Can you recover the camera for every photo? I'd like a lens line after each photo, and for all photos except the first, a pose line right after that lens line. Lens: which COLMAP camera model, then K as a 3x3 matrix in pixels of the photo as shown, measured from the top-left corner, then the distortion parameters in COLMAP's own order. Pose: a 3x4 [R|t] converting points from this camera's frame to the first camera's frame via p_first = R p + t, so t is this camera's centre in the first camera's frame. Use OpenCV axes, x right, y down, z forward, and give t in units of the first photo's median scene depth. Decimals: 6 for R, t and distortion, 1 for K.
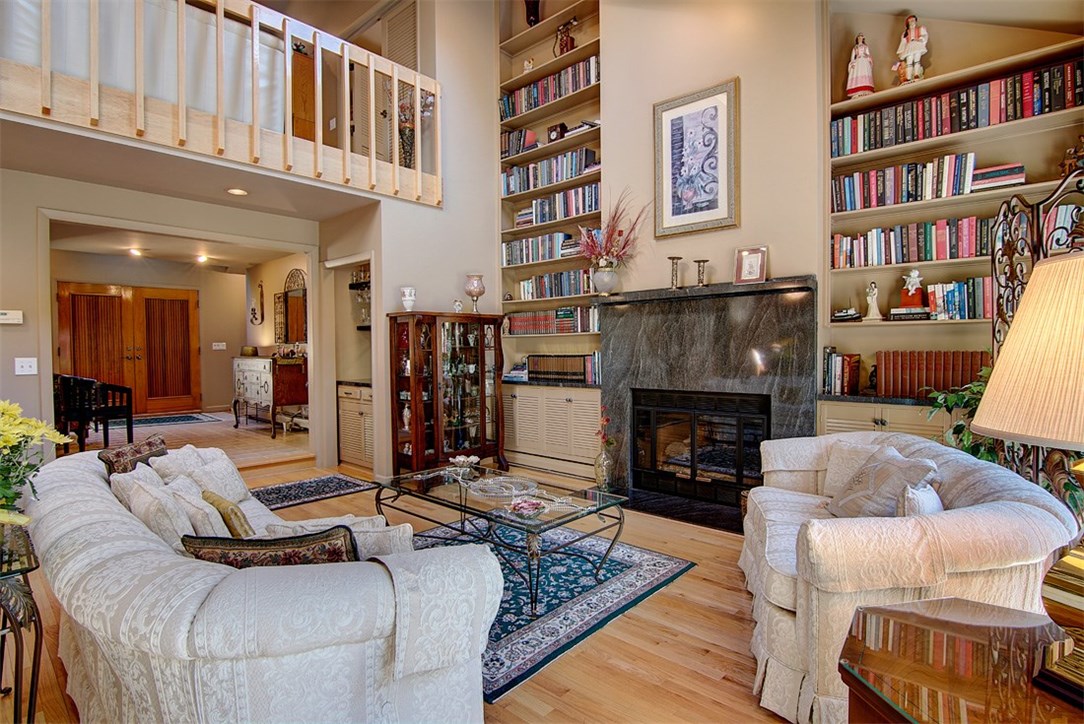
lens RADIAL K [[543.0, 0, 536.4], [0, 543.0, 362.7], [0, 0, 1]] dist [-0.016133, -0.003242]
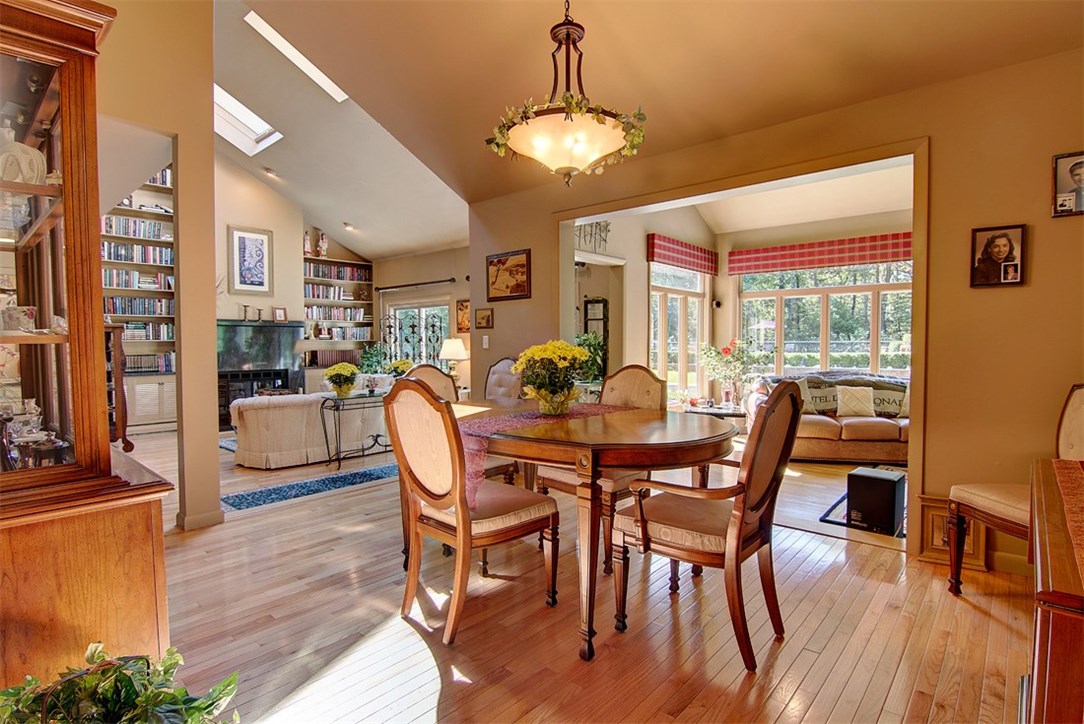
lens RADIAL K [[543.0, 0, 541.9], [0, 543.0, 364.2], [0, 0, 1]] dist [-0.016133, -0.003242]
pose [[-0.019756, -0.035039, 0.999191, -1.848999], [0.024925, 0.999058, 0.035527, -0.015809], [-0.999494, 0.025607, -0.018864, -0.084889]]
